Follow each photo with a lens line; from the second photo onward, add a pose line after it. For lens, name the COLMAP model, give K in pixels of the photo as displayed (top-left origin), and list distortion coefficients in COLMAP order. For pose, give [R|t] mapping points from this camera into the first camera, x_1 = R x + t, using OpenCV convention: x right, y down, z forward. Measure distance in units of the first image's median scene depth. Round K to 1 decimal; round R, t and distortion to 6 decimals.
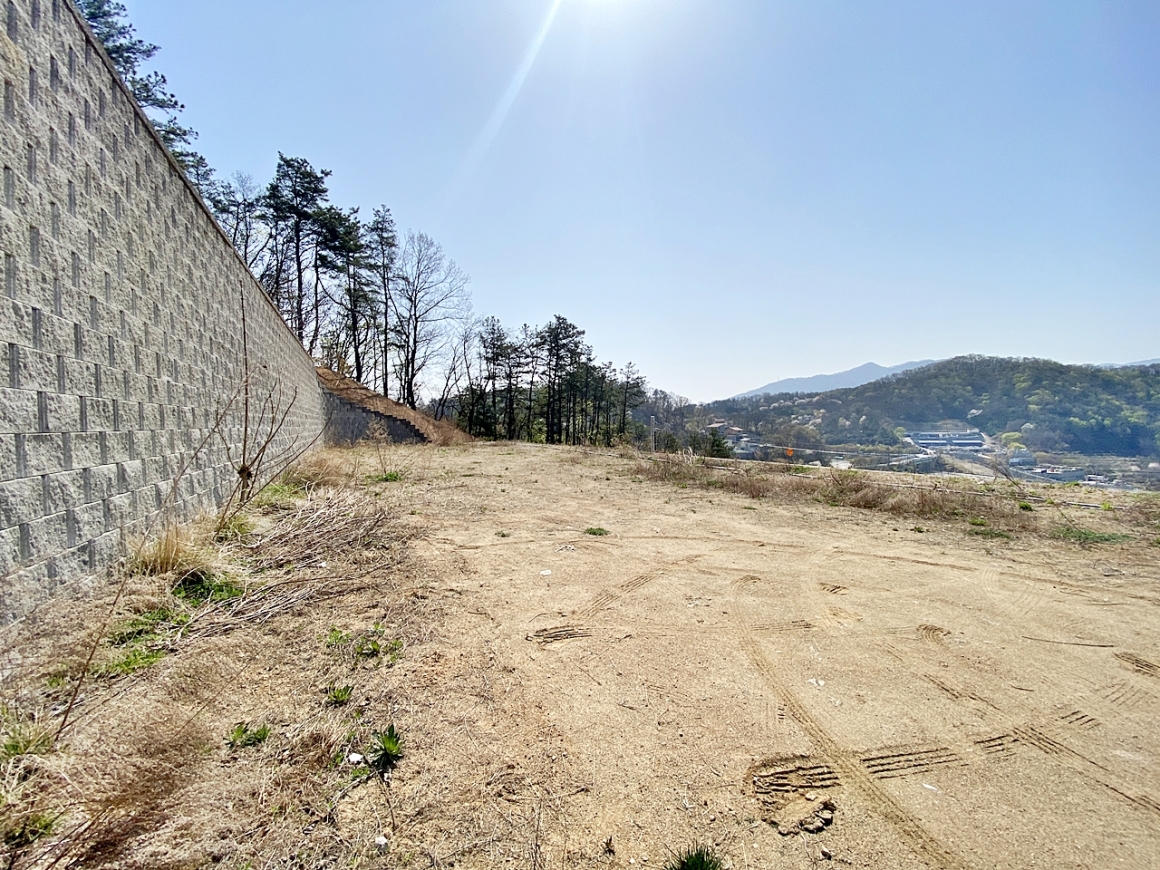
lens RADIAL K [[459.4, 0, 580.0], [0, 459.4, 436.7], [0, 0, 1]] dist [0.034862, -0.028048]
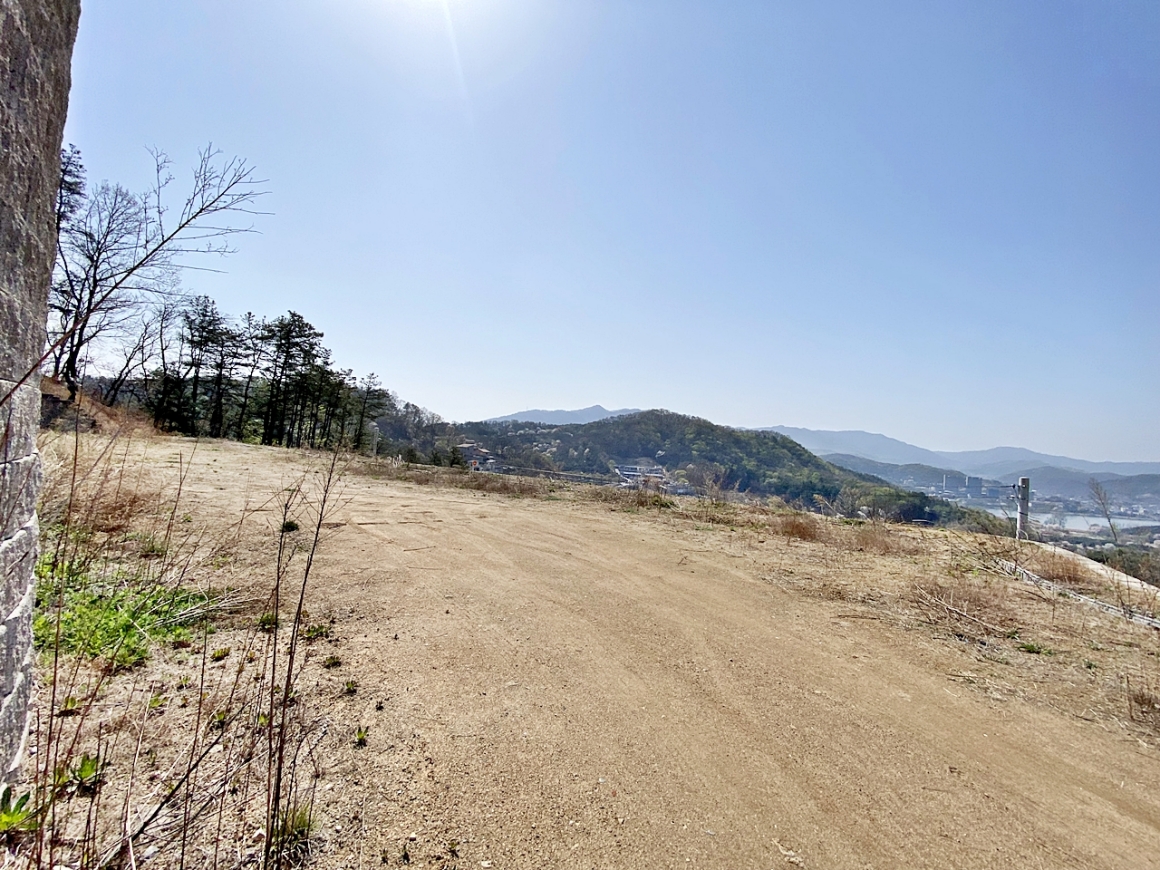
lens RADIAL K [[465.9, 0, 579.0], [0, 465.9, 436.8], [0, 0, 1]] dist [0.010763, -0.016880]
pose [[0.863139, 0.098101, 0.495346, 0.009069], [-0.077186, 0.995052, -0.062569, 0.004195], [-0.499033, 0.015772, 0.866440, -0.106136]]
